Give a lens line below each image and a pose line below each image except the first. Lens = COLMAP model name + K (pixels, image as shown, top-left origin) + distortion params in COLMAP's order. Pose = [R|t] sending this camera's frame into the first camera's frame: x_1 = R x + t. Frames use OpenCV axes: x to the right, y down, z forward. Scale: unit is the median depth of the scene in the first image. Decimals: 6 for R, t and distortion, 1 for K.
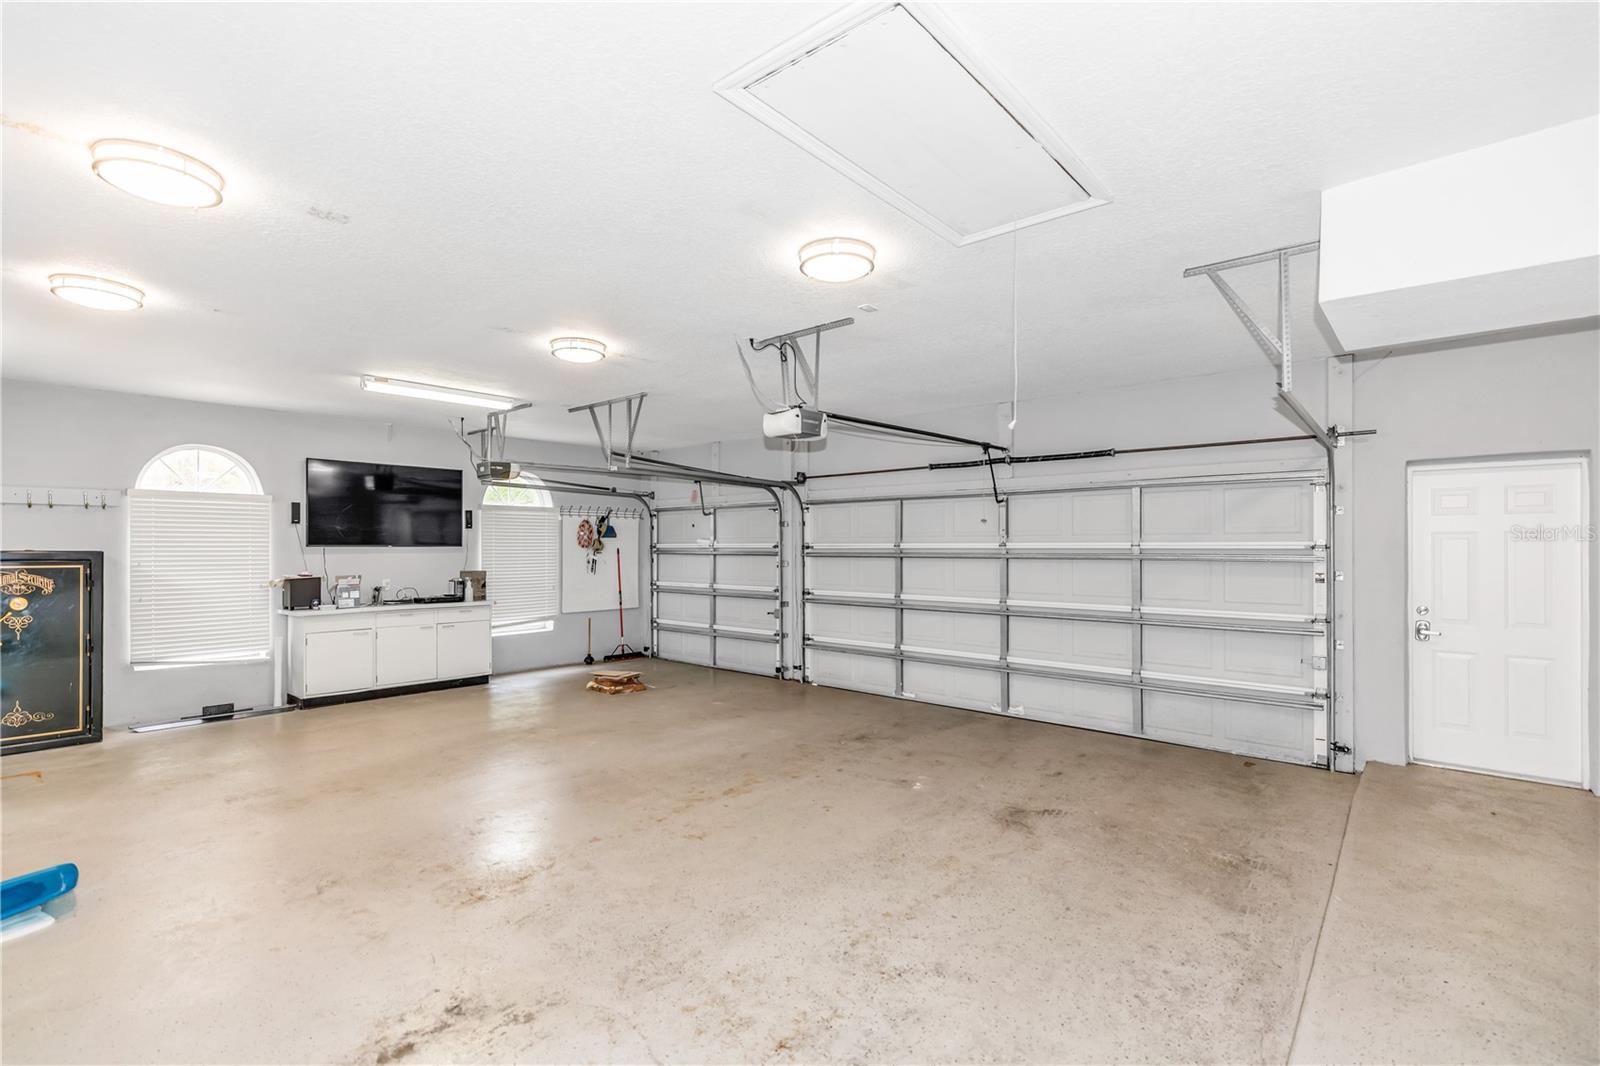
lens RADIAL K [[715.4, 0, 796.4], [0, 715.4, 542.5], [0, 0, 1]] dist [0.000367, -0.000734]
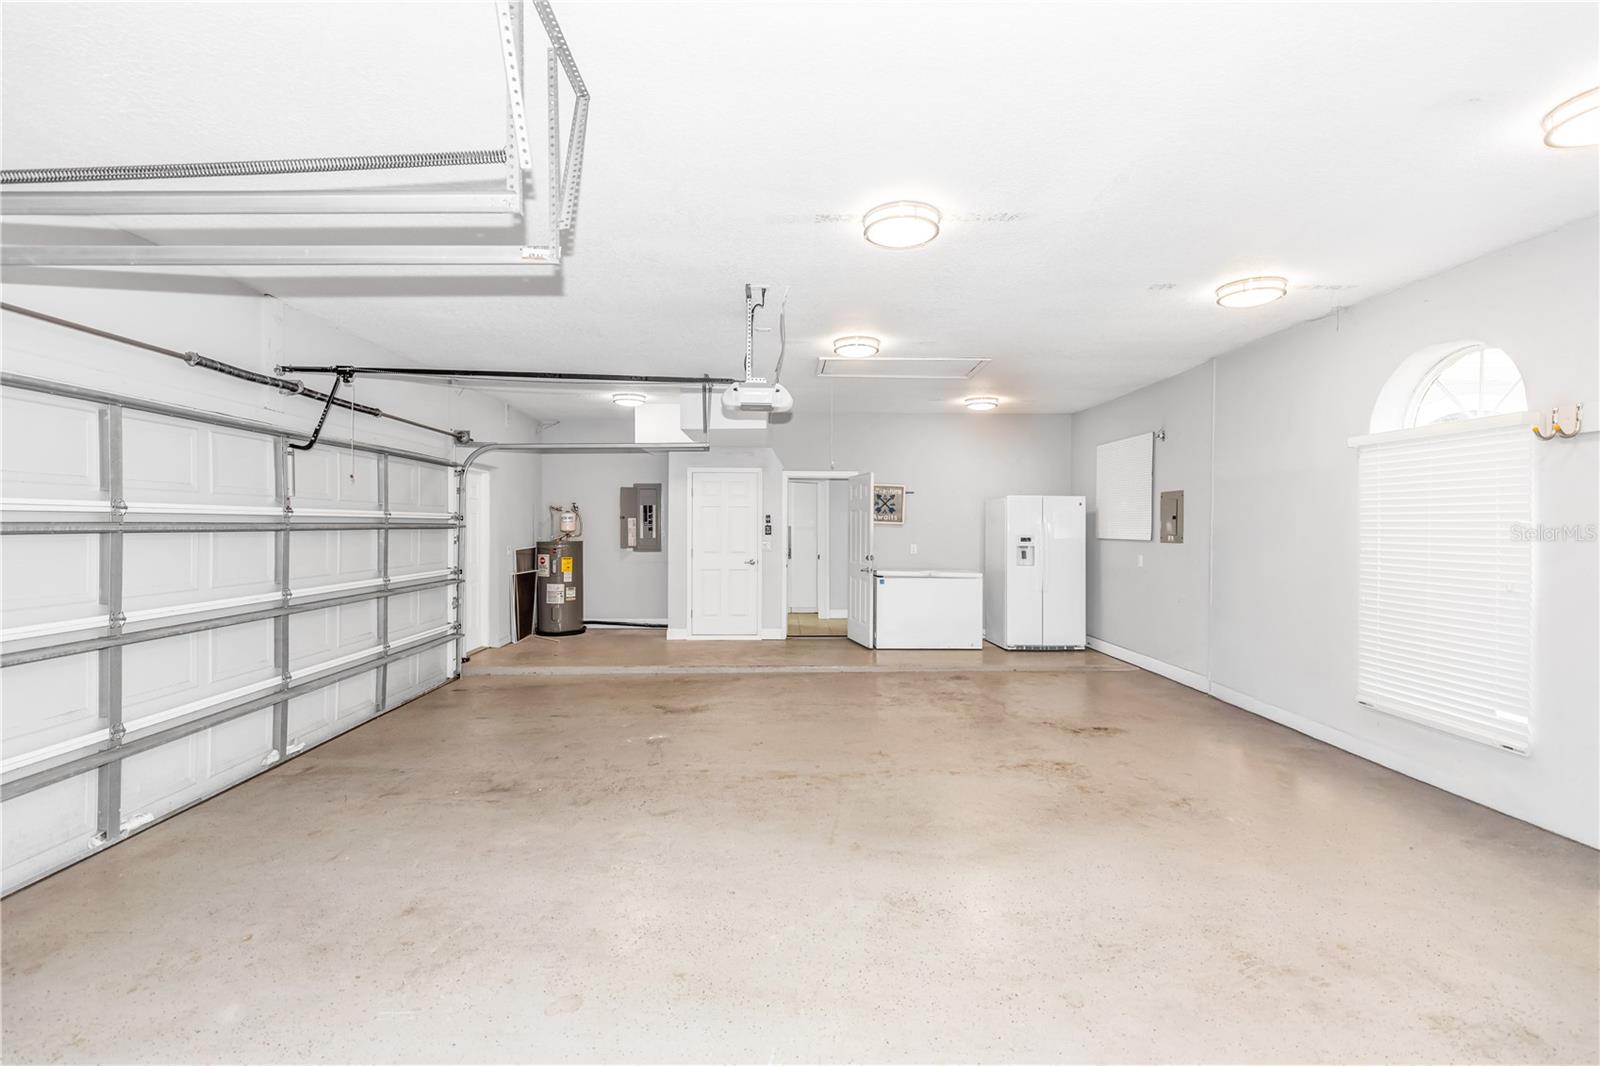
lens RADIAL K [[715.4, 0, 792.5], [0, 715.4, 530.1], [0, 0, 1]] dist [0.000367, -0.000734]
pose [[-0.675038, -0.004898, 0.737767, -0.732942], [-0.006910, 0.999976, 0.000317, 0.026632], [-0.737751, -0.004884, -0.675056, 1.522158]]
